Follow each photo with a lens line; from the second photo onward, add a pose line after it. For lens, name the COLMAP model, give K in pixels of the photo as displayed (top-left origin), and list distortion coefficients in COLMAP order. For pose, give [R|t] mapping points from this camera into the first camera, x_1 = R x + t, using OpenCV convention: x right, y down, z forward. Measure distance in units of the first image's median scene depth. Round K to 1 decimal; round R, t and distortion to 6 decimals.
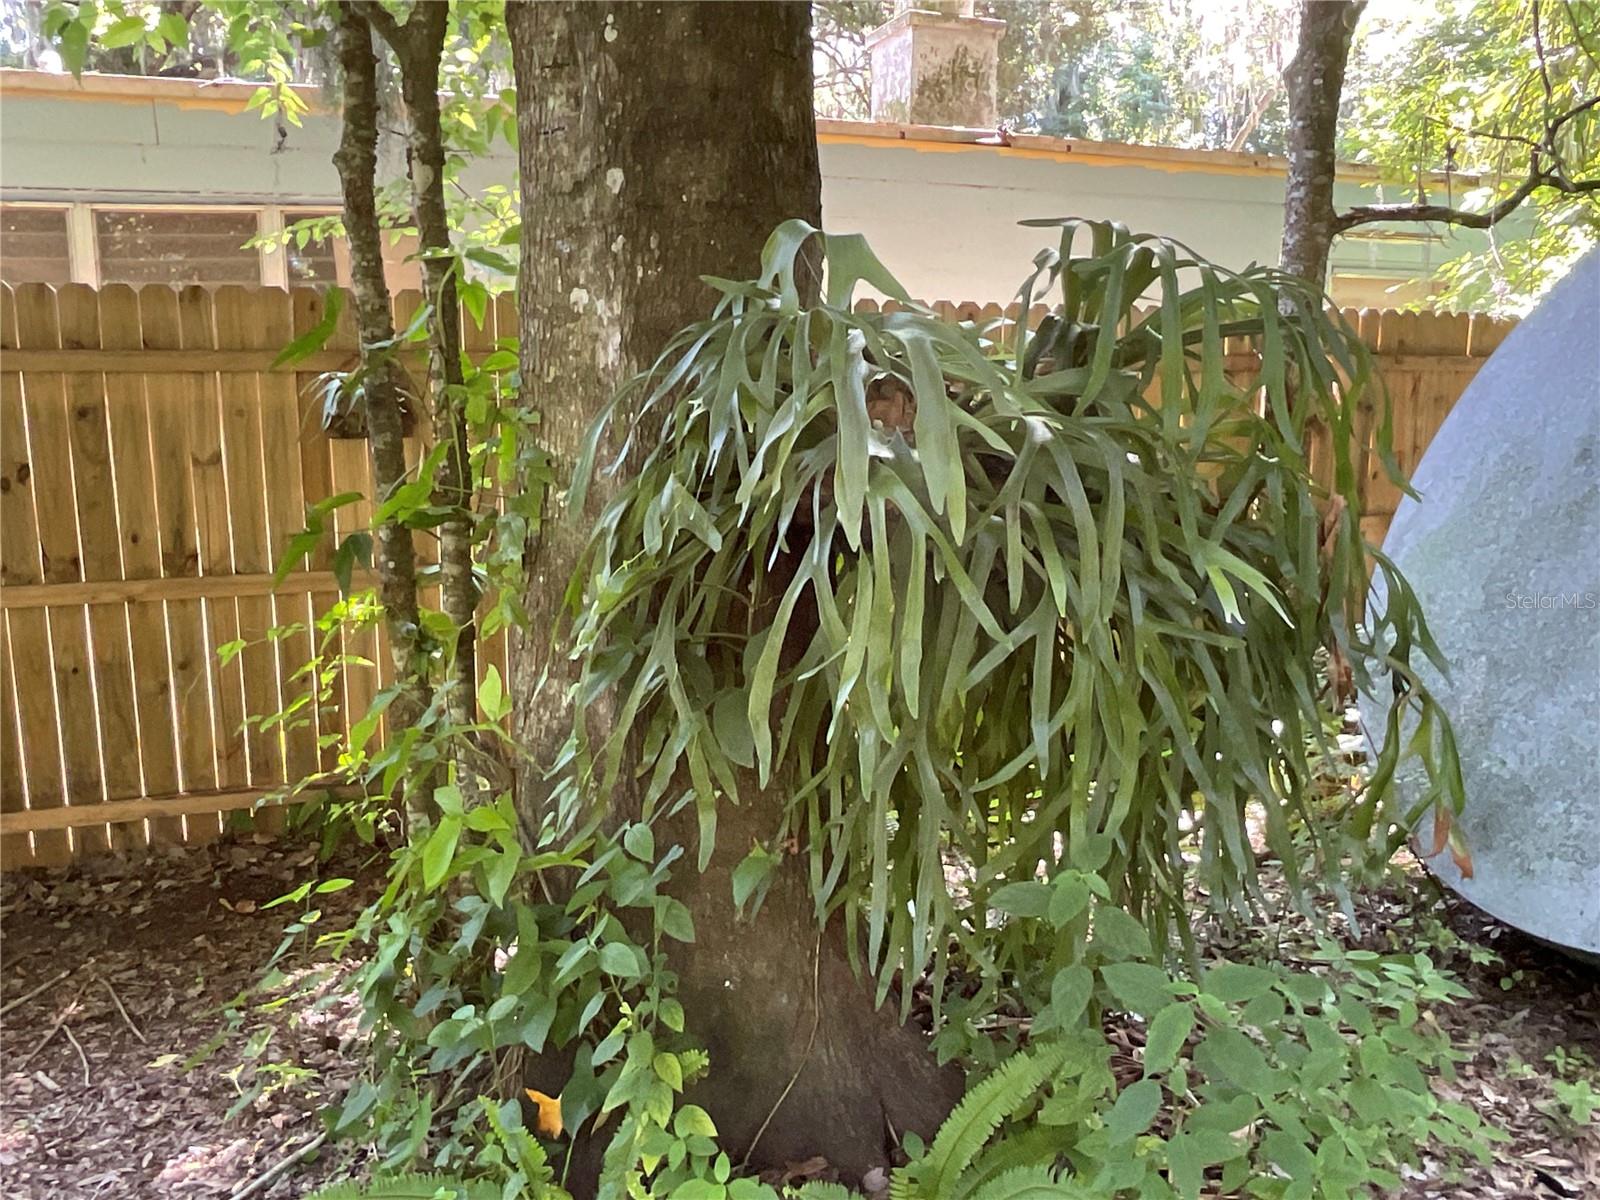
lens RADIAL K [[1254.0, 0, 802.0], [0, 1254.0, 599.9], [0, 0, 1]] dist [-0.012392, -0.009157]
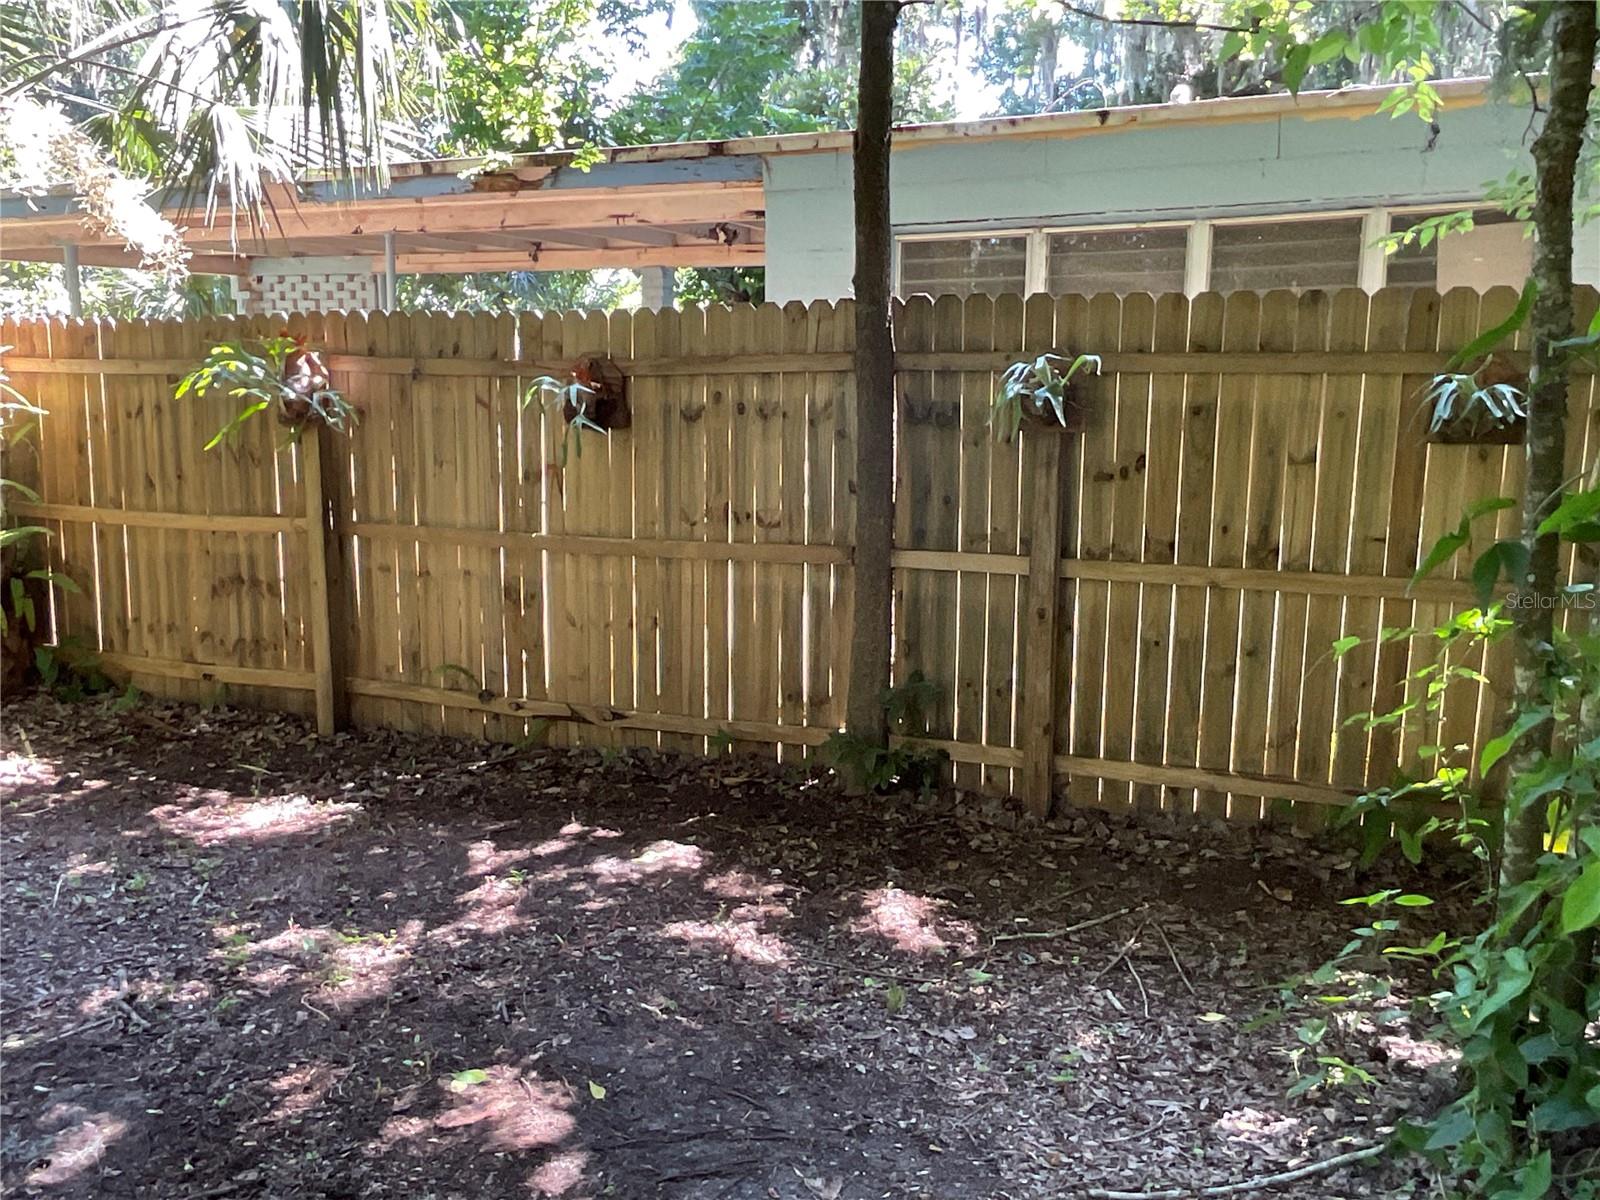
lens RADIAL K [[1254.0, 0, 800.4], [0, 1254.0, 600.7], [0, 0, 1]] dist [-0.012392, -0.009157]
pose [[0.735237, 0.117929, -0.667472, -0.092284], [-0.121526, 0.991726, 0.041354, 0.013836], [0.666827, 0.050710, 0.743485, -0.045363]]
